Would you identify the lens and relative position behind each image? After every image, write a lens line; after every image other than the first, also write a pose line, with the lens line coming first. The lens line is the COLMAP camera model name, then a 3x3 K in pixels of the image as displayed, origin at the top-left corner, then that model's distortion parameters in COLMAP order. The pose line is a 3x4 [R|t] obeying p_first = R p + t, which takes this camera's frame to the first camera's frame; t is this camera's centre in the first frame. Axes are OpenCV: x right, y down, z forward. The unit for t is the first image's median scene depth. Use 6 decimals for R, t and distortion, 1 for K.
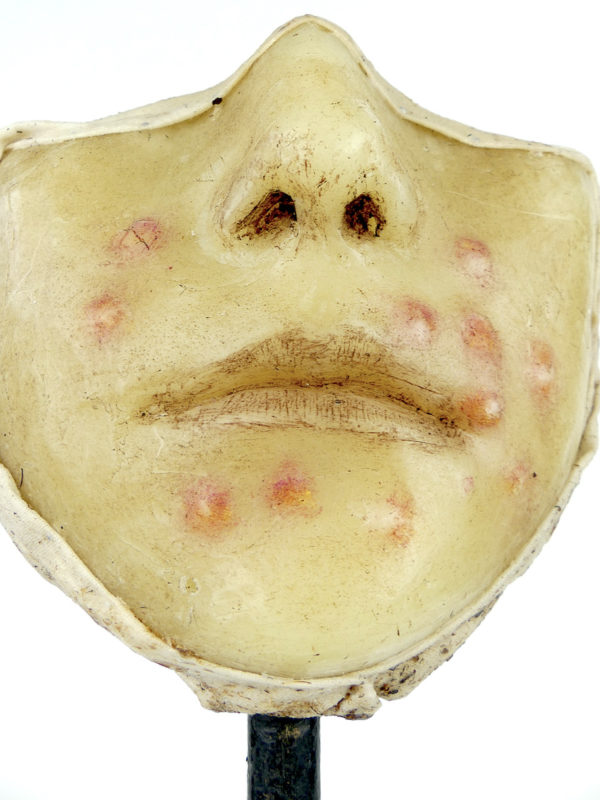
lens RADIAL K [[690.7, 0, 307.1], [0, 690.7, 345.2], [0, 0, 1]] dist [-0.032355, 0.001090]
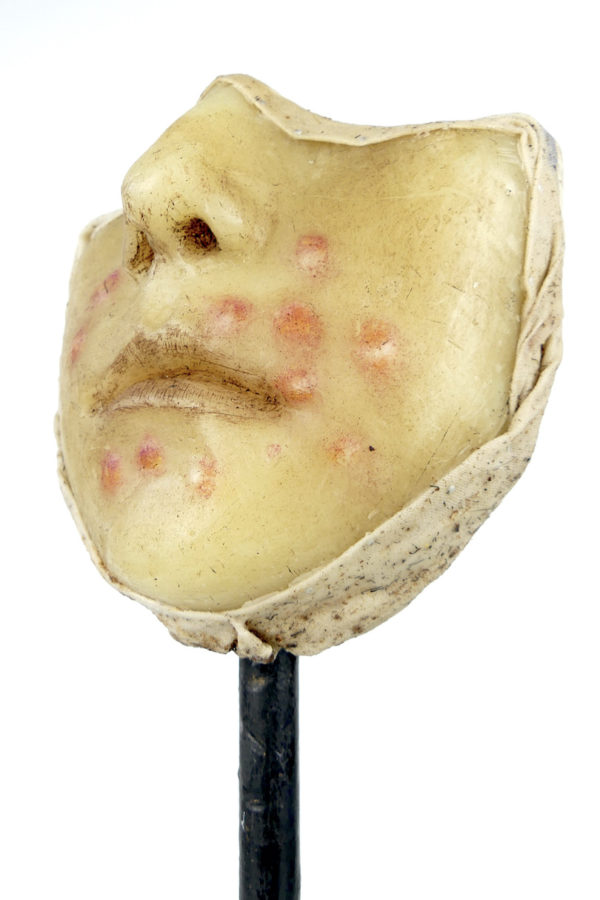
lens RADIAL K [[700.8, 0, 295.0], [0, 700.8, 443.8], [0, 0, 1]] dist [-0.023675, -0.003979]
pose [[0.814672, -0.039199, -0.578595, 0.904886], [0.056001, 0.998368, 0.011212, 0.173211], [0.577211, -0.041536, 0.815538, 0.070308]]
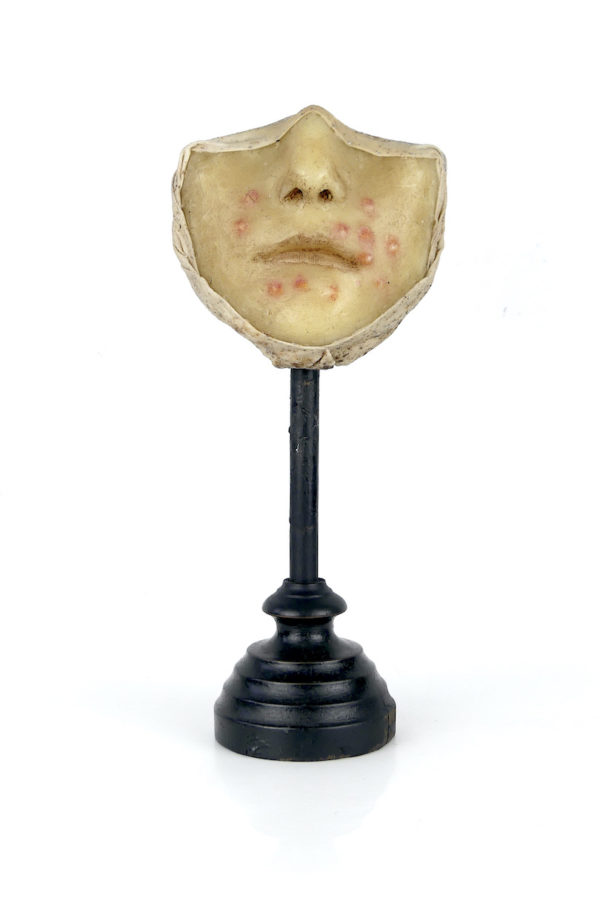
lens RADIAL K [[1785.5, 0, 326.8], [0, 1785.5, 451.0], [0, 0, 1]] dist [-0.059716, 0.000000]
pose [[0.994449, 0.023053, -0.102666, 0.904604], [-0.002563, 0.980723, 0.195386, -0.606437], [0.105191, -0.194039, 0.975338, -6.771053]]
